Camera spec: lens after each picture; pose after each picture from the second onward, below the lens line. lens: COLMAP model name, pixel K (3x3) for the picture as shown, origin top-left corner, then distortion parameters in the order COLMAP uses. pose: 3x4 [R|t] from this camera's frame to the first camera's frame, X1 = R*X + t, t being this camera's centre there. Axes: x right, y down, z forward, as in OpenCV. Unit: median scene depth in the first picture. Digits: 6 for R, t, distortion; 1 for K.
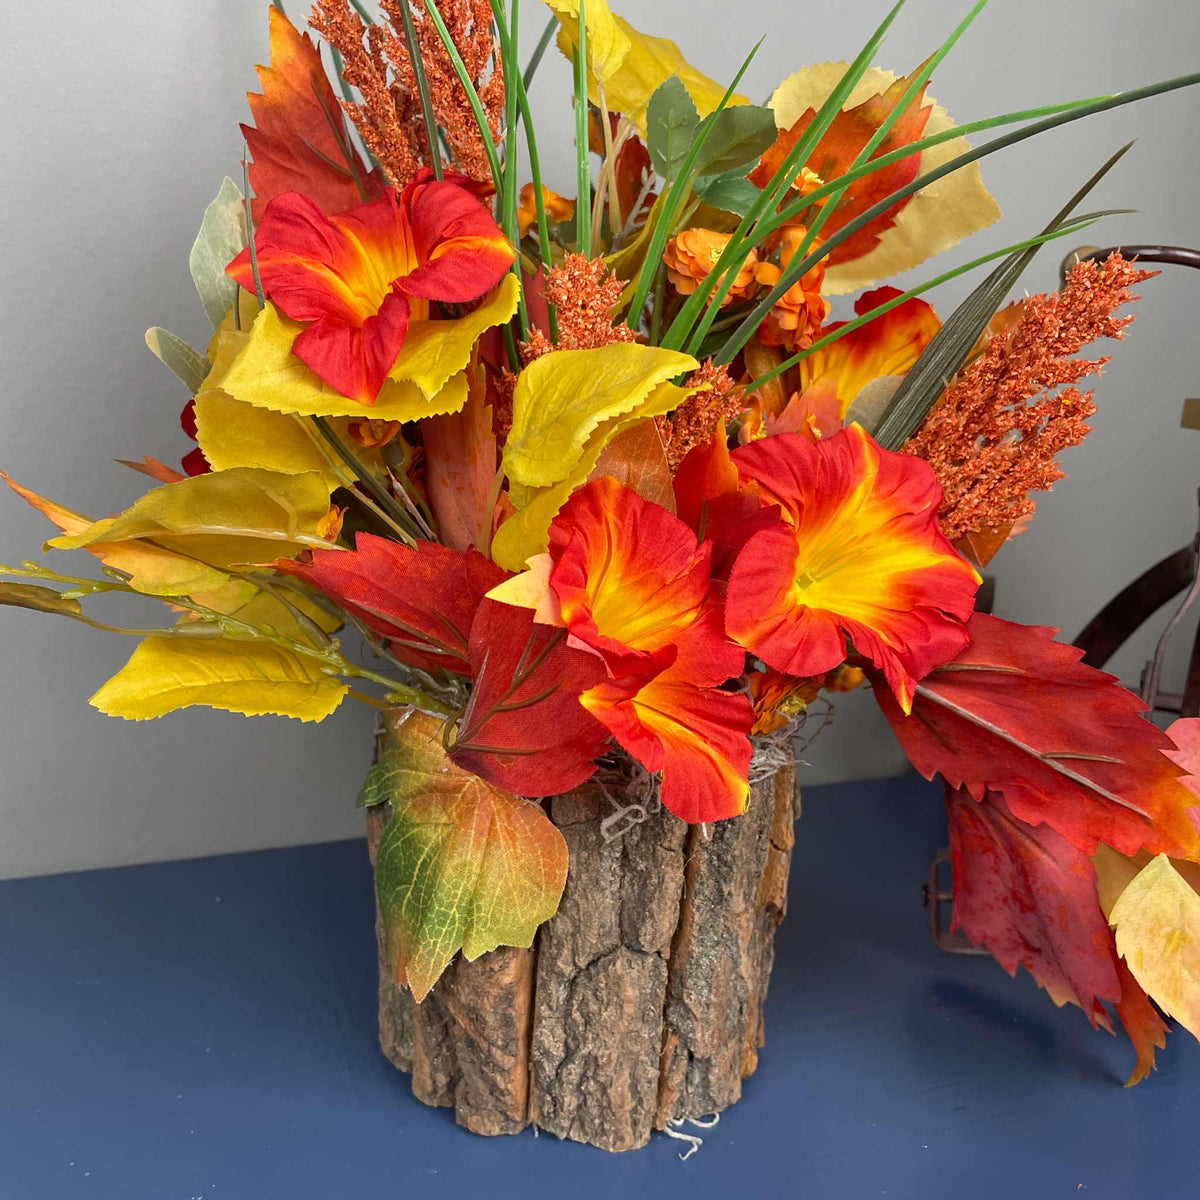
lens RADIAL K [[1300.7, 0, 592.7], [0, 1300.7, 539.9], [0, 0, 1]] dist [0.023656, 0.000000]
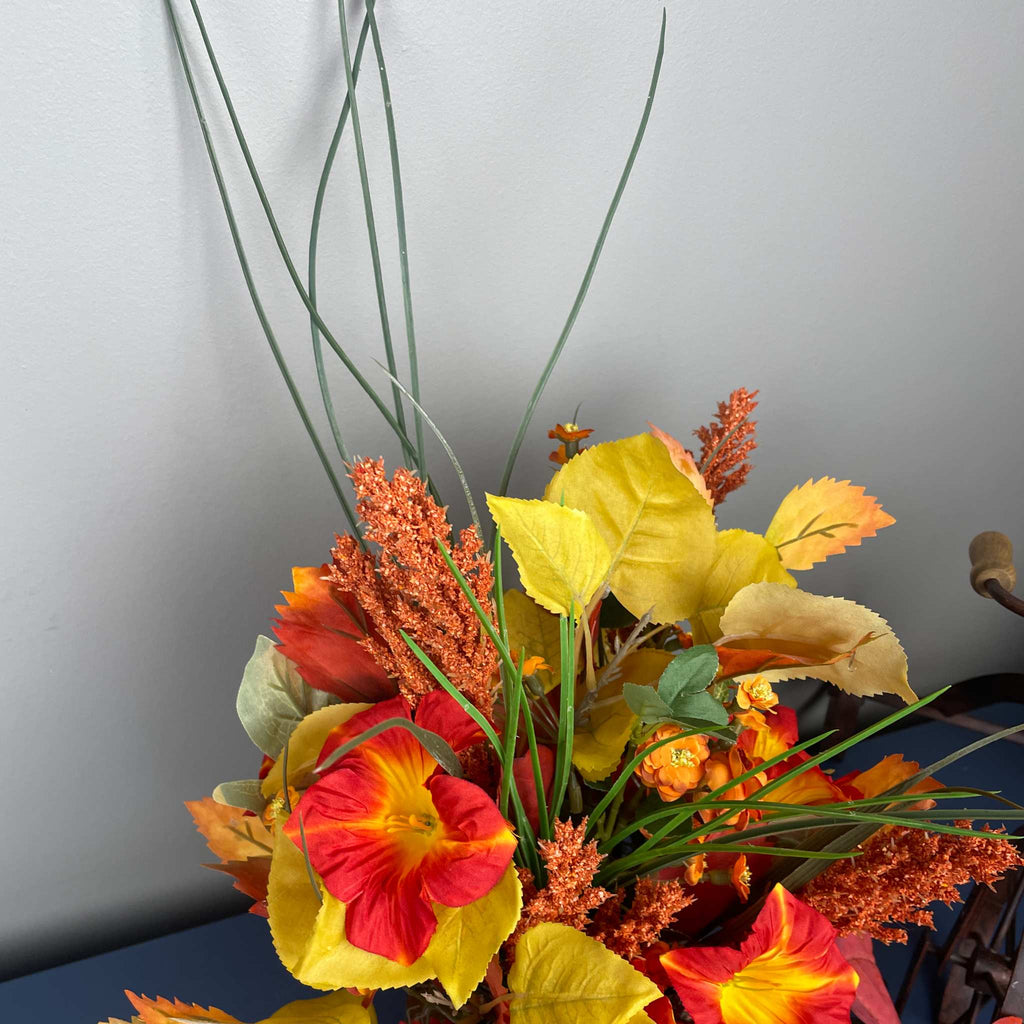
lens RADIAL K [[1109.9, 0, 502.0], [0, 1109.9, 592.9], [0, 0, 1]] dist [0.023656, 0.000000]
pose [[0.999924, 0.003673, -0.011780, -0.058912], [0.001874, 0.898413, 0.439148, -0.855824], [0.012196, -0.439137, 0.898338, 0.142426]]
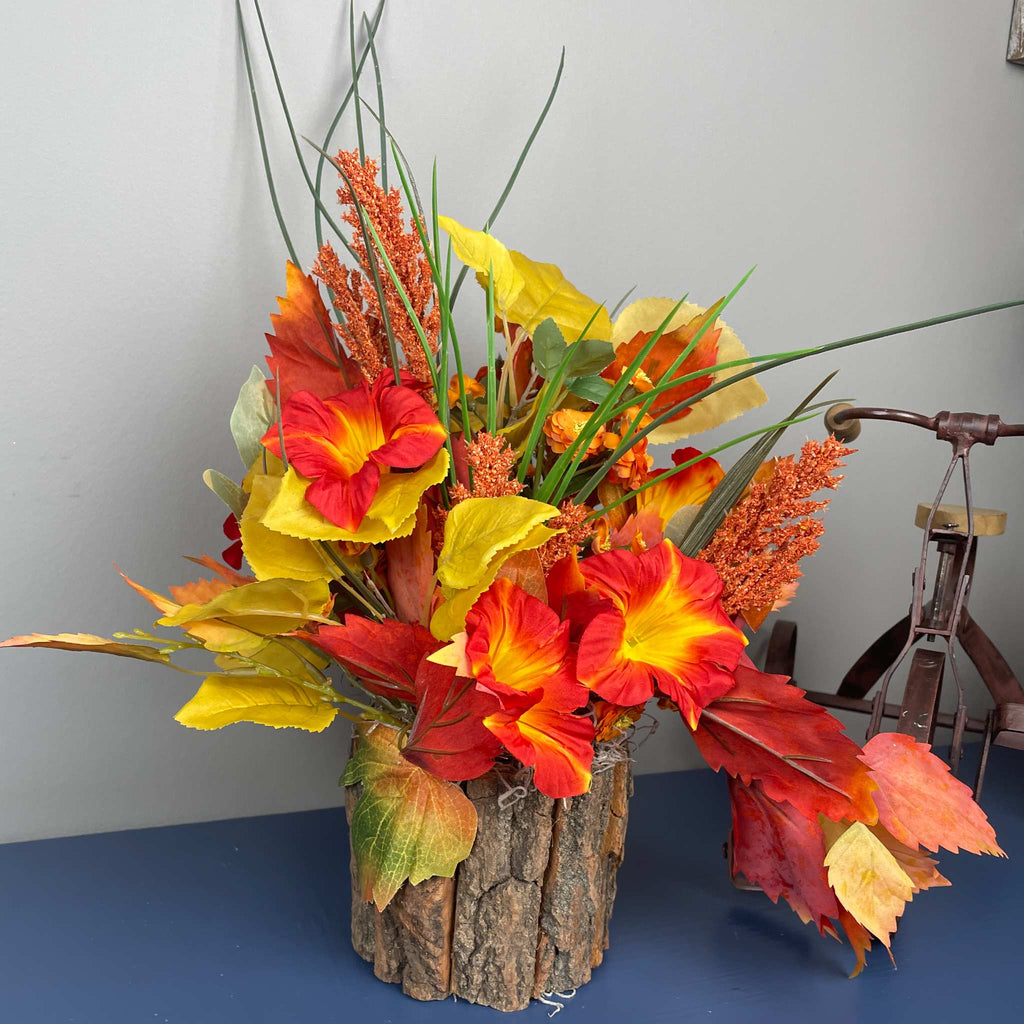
lens RADIAL K [[1109.9, 0, 506.0], [0, 1109.9, 562.3], [0, 0, 1]] dist [0.023656, 0.000000]
pose [[0.999952, 0.008752, -0.004394, 0.018235], [-0.008742, 0.999959, 0.002197, -0.065505], [0.004413, -0.002159, 0.999988, -0.319681]]
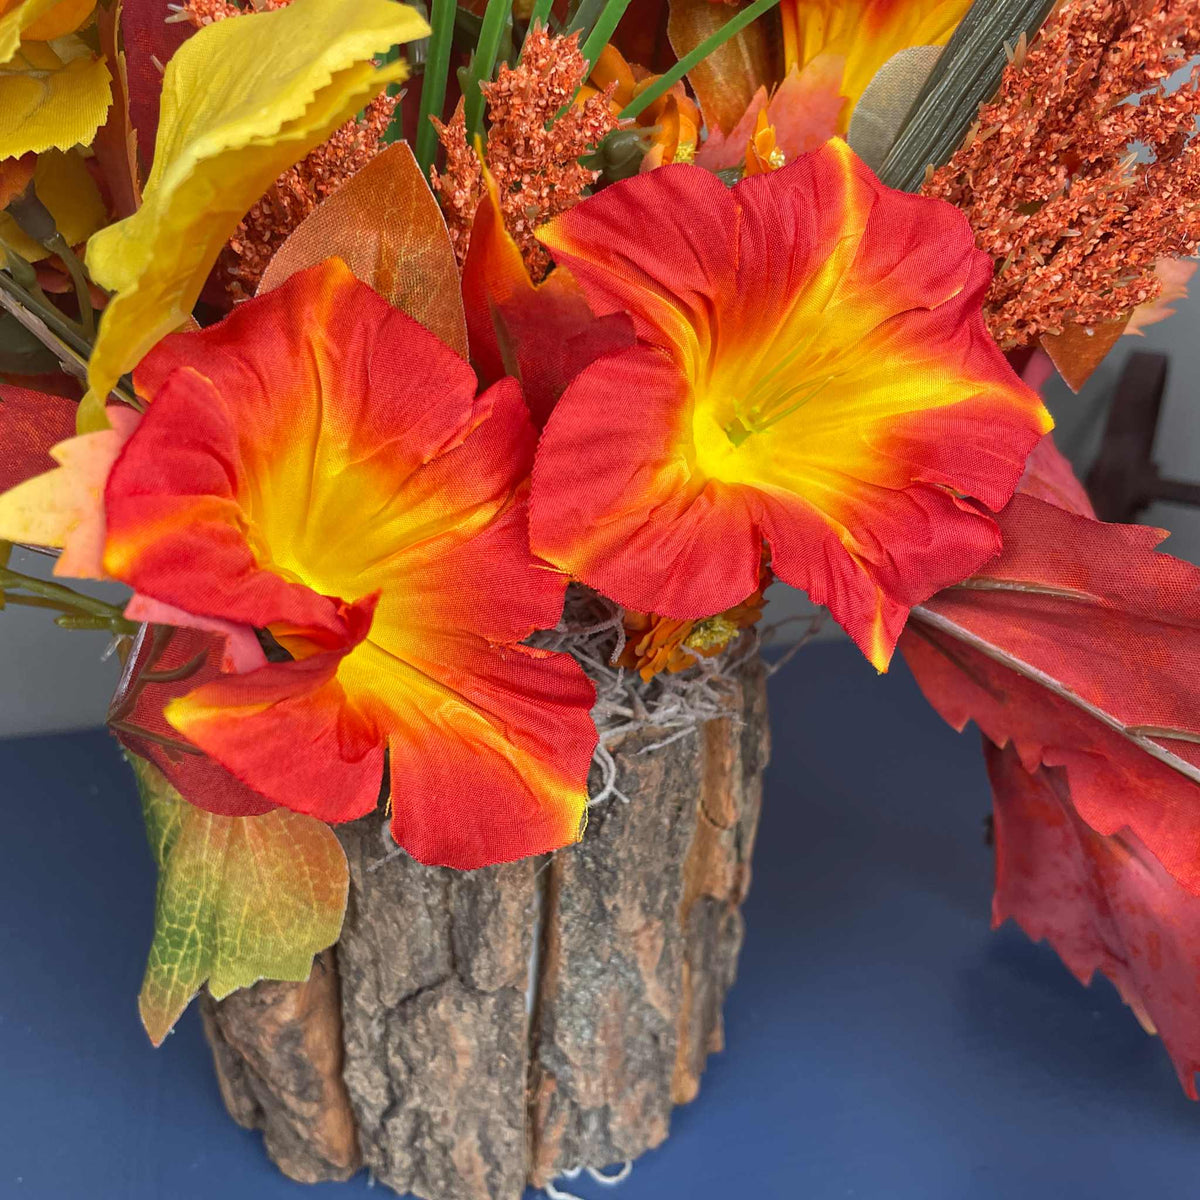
lens RADIAL K [[1300.7, 0, 587.8], [0, 1300.7, 621.2], [0, 0, 1]] dist [0.023656, 0.000000]
pose [[0.988918, 0.017005, -0.147484, 0.188024], [0.021468, 0.966596, 0.255402, -0.036916], [0.146901, -0.255738, 0.955520, 0.413111]]
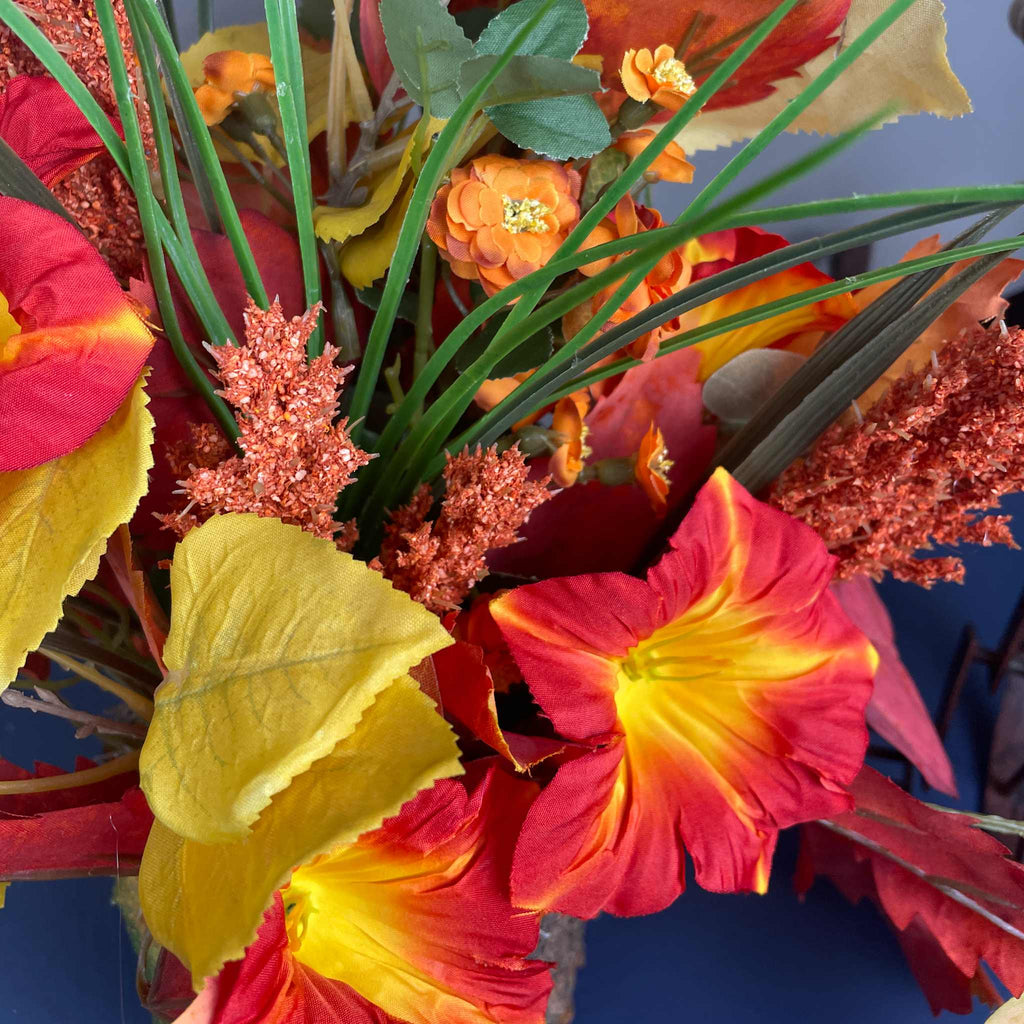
lens RADIAL K [[1109.9, 0, 518.2], [0, 1109.9, 353.0], [0, 0, 1]] dist [0.023656, 0.000000]
pose [[0.999580, -0.022236, 0.018558, 0.090627], [0.013366, 0.922600, 0.385527, -0.383031], [-0.025694, -0.385117, 0.922510, 0.507186]]
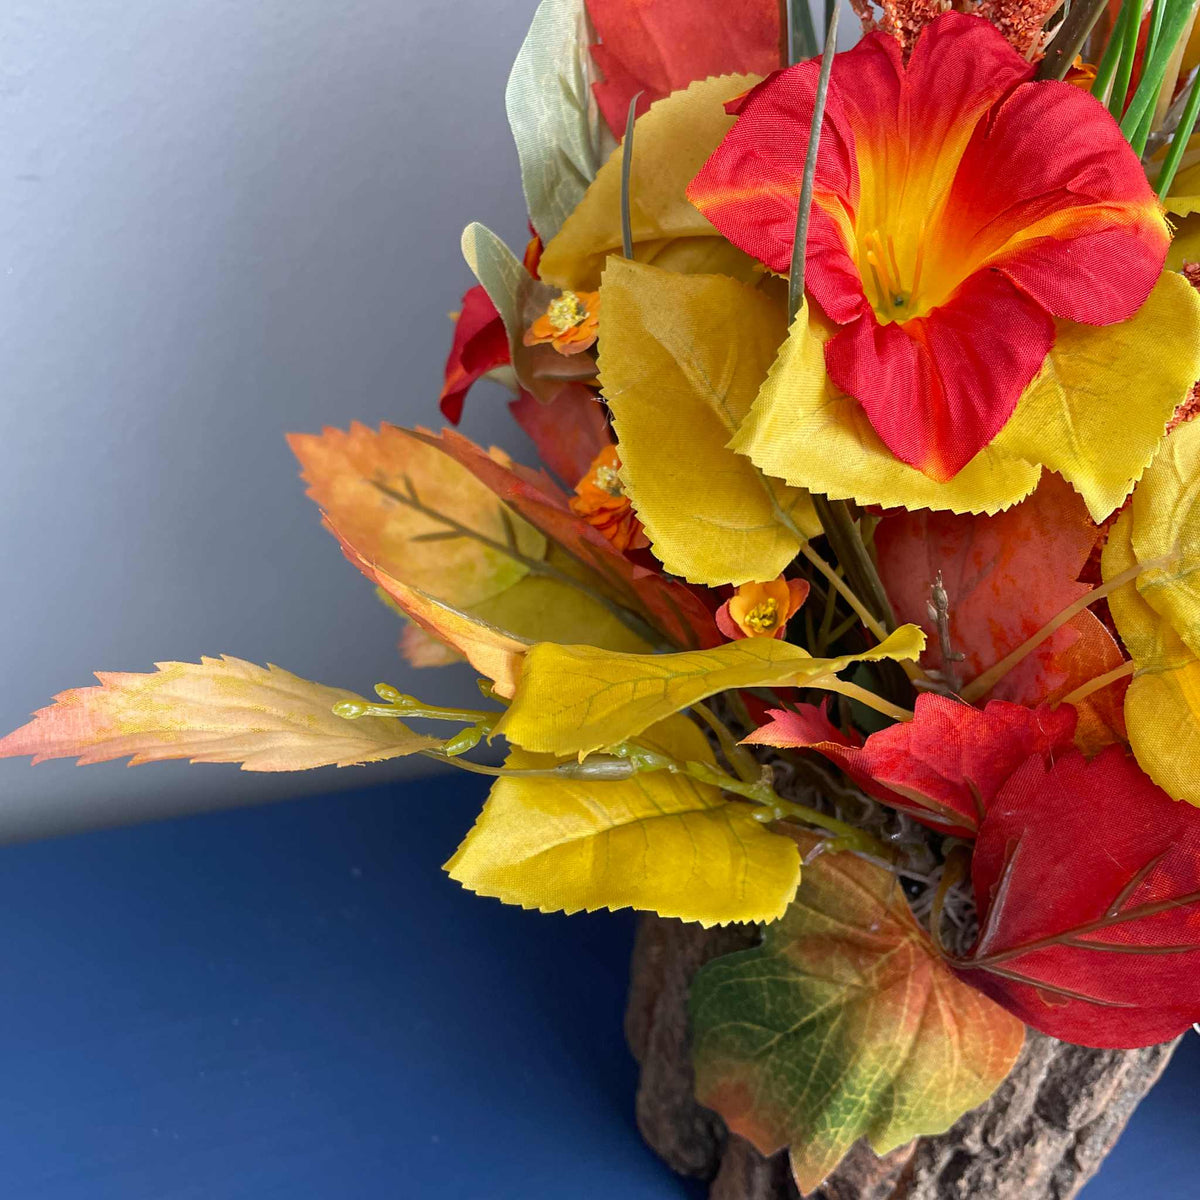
lens RADIAL K [[1300.7, 0, 581.5], [0, 1300.7, 616.5], [0, 0, 1]] dist [0.023656, 0.000000]
pose [[0.986213, 0.065507, 0.151965, -0.396394], [-0.110116, 0.945268, 0.307153, -0.196920], [-0.123527, -0.319652, 0.939449, 0.376680]]
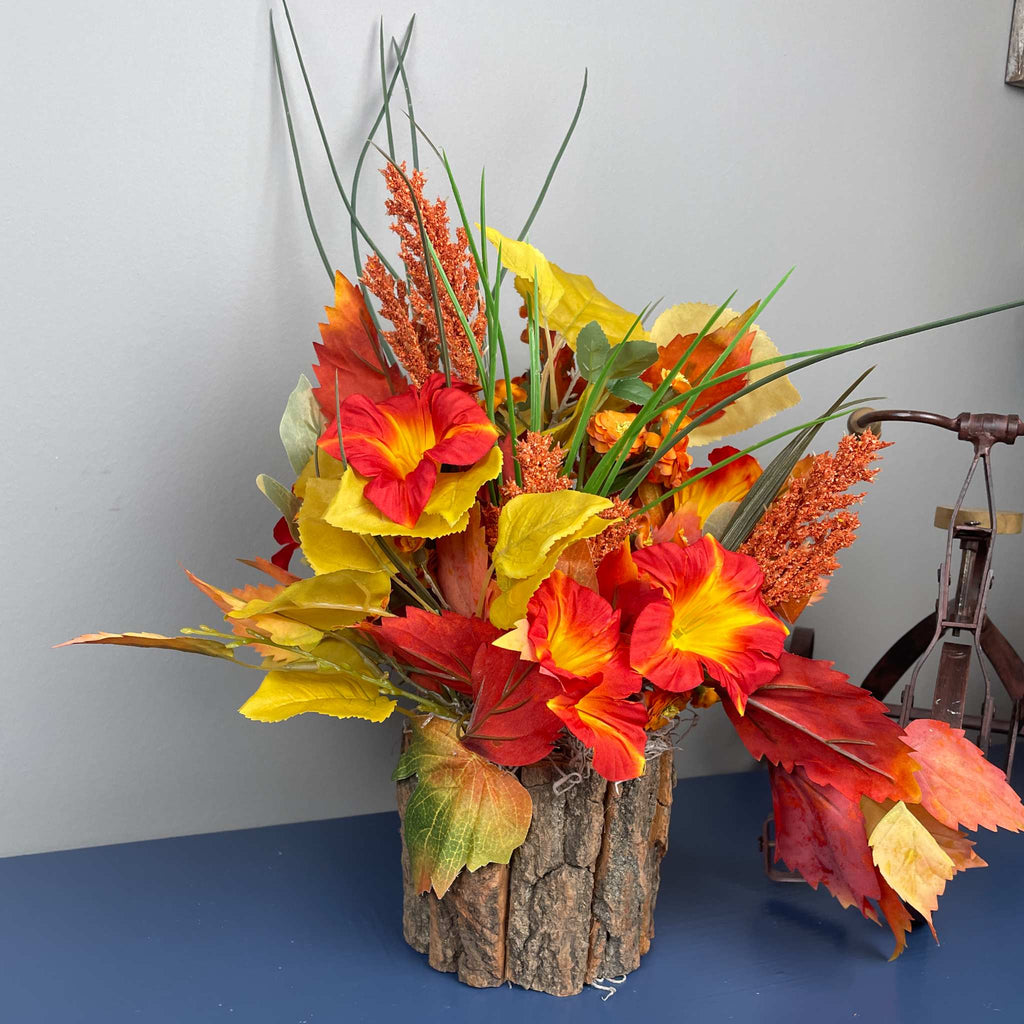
lens RADIAL K [[1109.9, 0, 509.1], [0, 1109.9, 580.1], [0, 0, 1]] dist [0.023656, 0.000000]
pose [[0.999920, -0.006190, 0.011049, -0.059016], [0.006354, 0.999869, -0.014866, -0.015125], [-0.010956, 0.014935, 0.999828, -0.361751]]
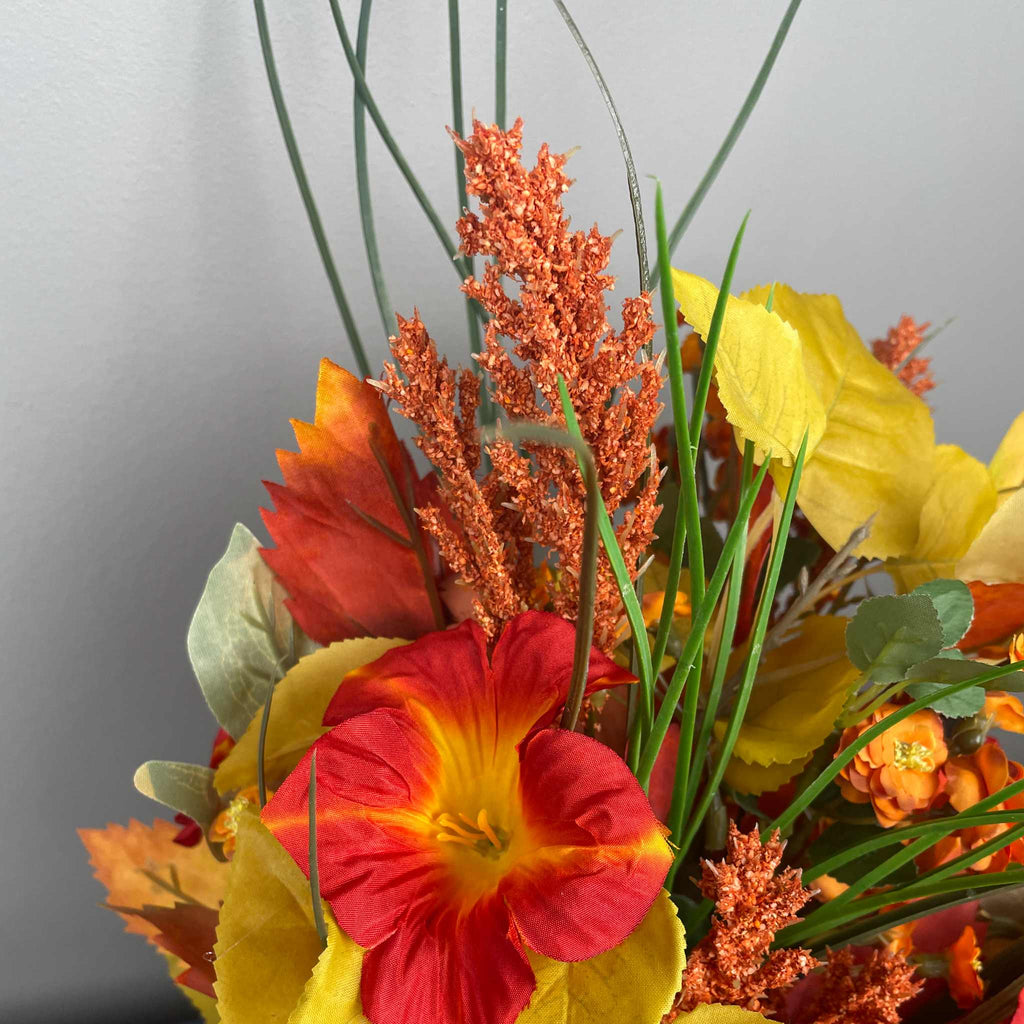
lens RADIAL K [[1109.9, 0, 514.2], [0, 1109.9, 647.6], [0, 0, 1]] dist [0.023656, 0.000000]
pose [[0.994463, 0.079386, 0.068854, -0.188141], [-0.097866, 0.938313, 0.331649, -0.495545], [-0.038278, -0.336551, 0.940887, 0.443333]]
